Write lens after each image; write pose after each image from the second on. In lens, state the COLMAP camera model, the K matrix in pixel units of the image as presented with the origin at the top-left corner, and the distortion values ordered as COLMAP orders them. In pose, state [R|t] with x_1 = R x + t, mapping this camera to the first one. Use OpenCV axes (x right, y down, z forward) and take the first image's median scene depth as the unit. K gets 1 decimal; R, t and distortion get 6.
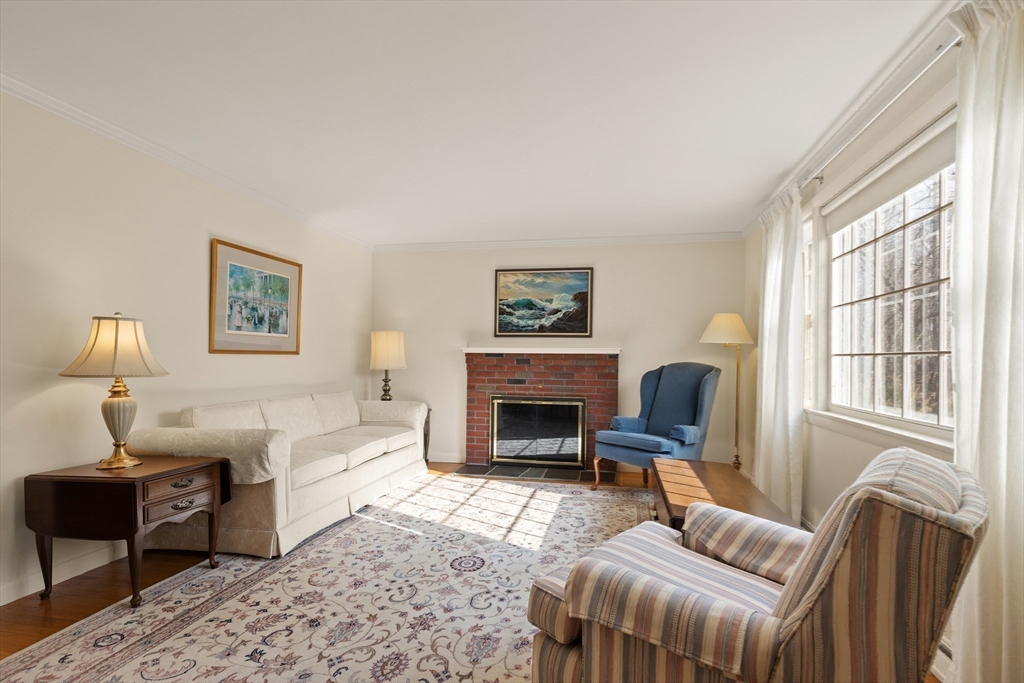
lens RADIAL K [[465.5, 0, 528.9], [0, 465.5, 359.2], [0, 0, 1]] dist [0.012378, -0.002977]
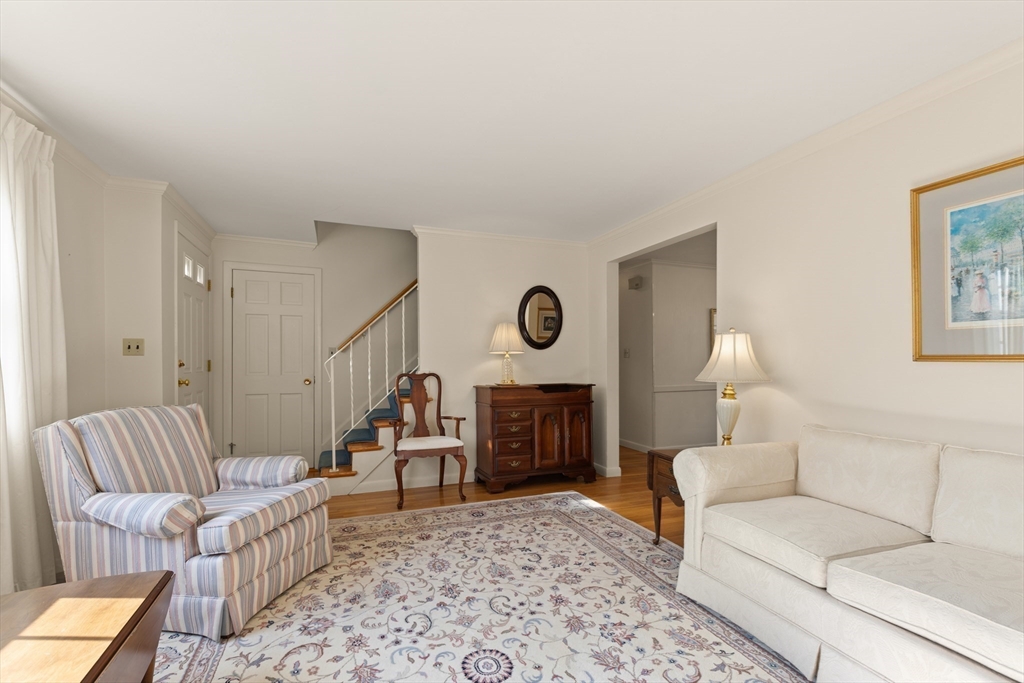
lens RADIAL K [[465.5, 0, 530.3], [0, 465.5, 364.0], [0, 0, 1]] dist [0.012378, -0.002977]
pose [[-0.839312, -0.006465, -0.543611, 0.202248], [-0.008555, 0.999963, 0.001316, -0.006681], [0.543583, 0.005755, -0.839336, 1.711188]]
